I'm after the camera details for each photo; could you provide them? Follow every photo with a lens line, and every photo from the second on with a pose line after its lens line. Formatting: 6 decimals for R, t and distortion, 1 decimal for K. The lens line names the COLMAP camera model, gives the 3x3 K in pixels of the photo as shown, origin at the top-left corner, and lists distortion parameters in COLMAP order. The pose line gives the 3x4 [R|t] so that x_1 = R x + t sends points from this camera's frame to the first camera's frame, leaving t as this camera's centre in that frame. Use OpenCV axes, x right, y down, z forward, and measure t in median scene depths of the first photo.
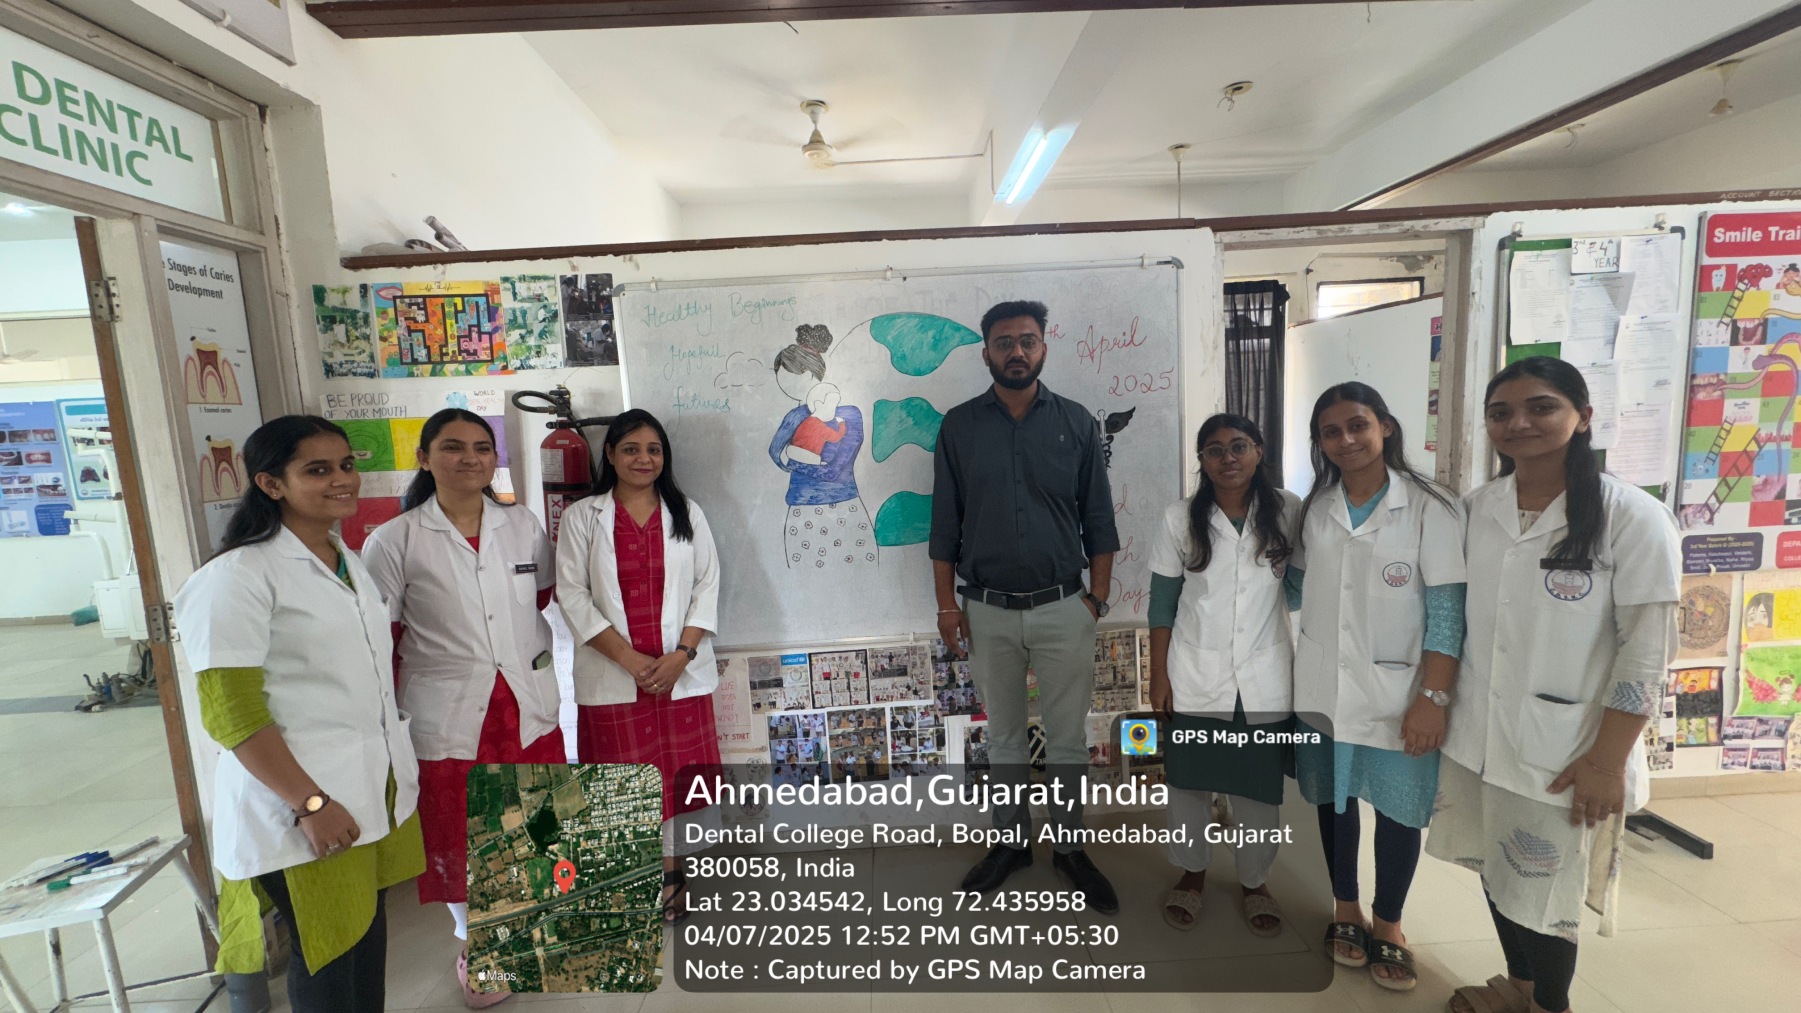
lens RADIAL K [[714.3, 0, 897.6], [0, 714.3, 505.0], [0, 0, 1]] dist [-0.006587, 0.002242]
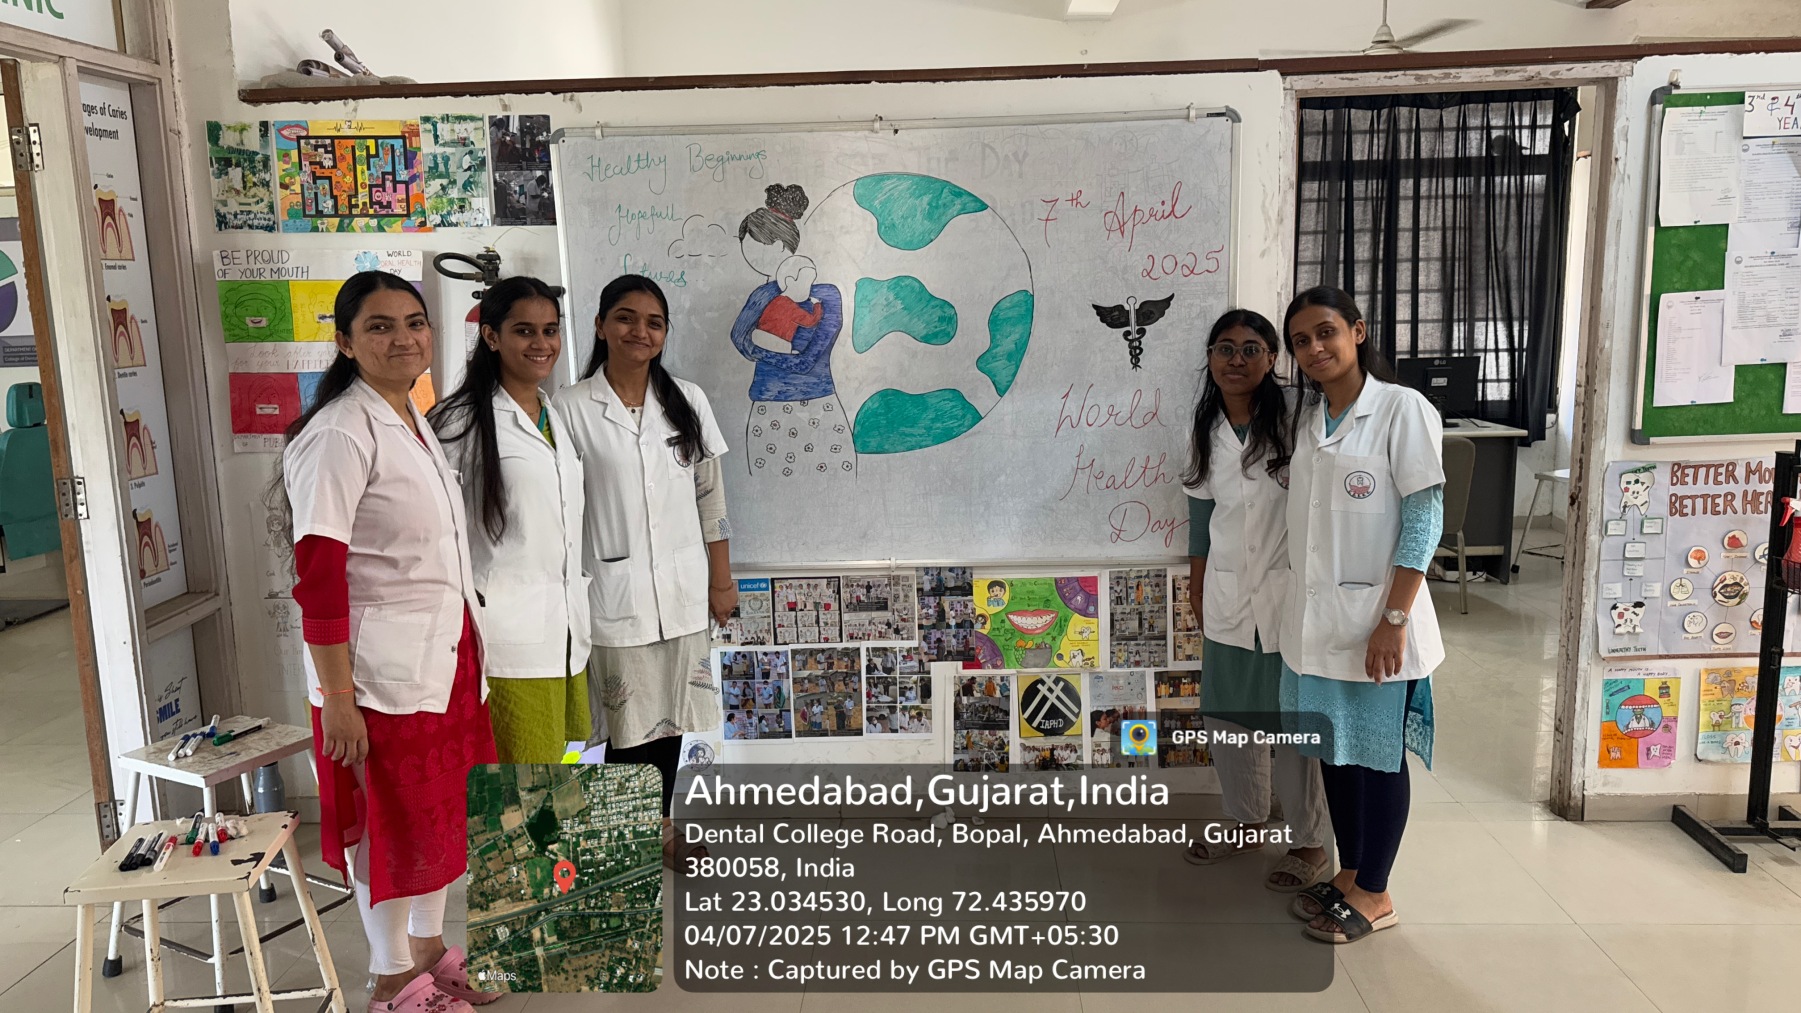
lens RADIAL K [[1281.1, 0, 905.8], [0, 1281.1, 511.0], [0, 0, 1]] dist [0.068429, -0.088530]
pose [[0.997348, 0.039862, -0.060895, 0.127744], [-0.036297, 0.997624, 0.058563, 0.036414], [0.063084, -0.056198, 0.996425, -0.510271]]
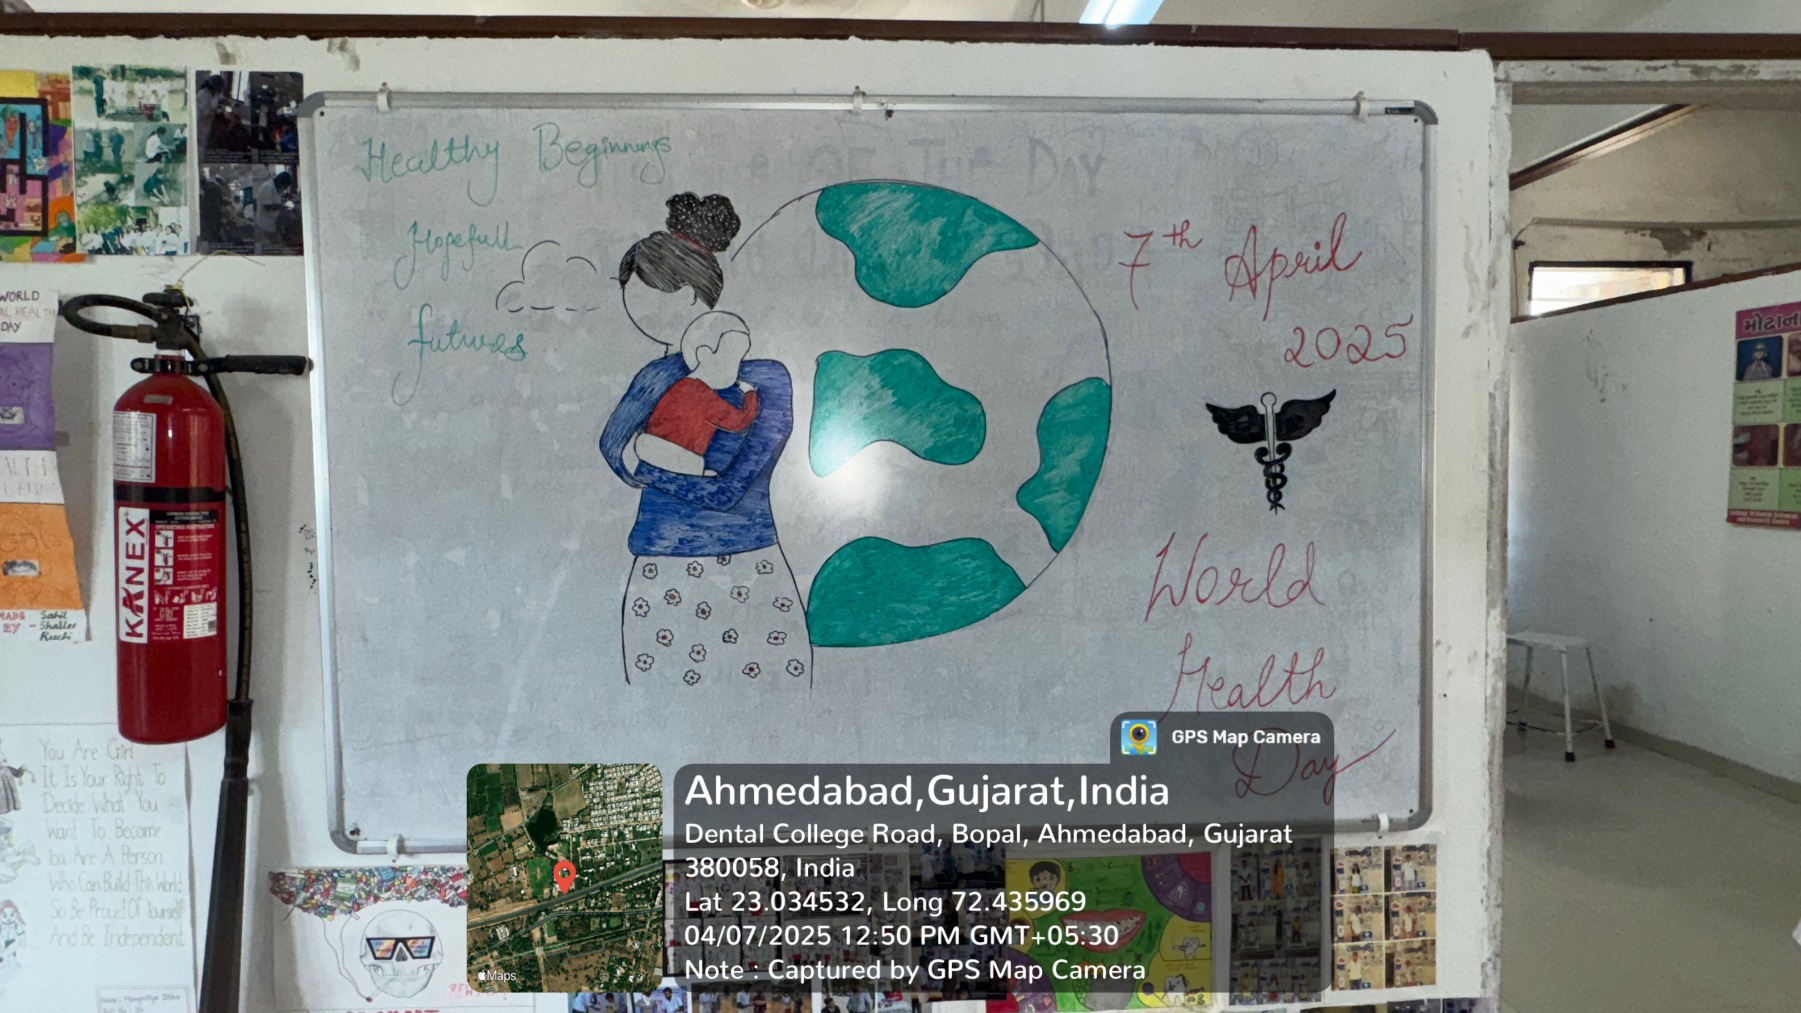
lens RADIAL K [[1009.3, 0, 897.3], [0, 1009.3, 508.2], [0, 0, 1]] dist [-0.002927, -0.001146]
pose [[0.998864, 0.044815, 0.016204, 0.015979], [-0.043526, 0.996407, -0.072650, 0.010993], [-0.019402, 0.071862, 0.997226, 0.305401]]
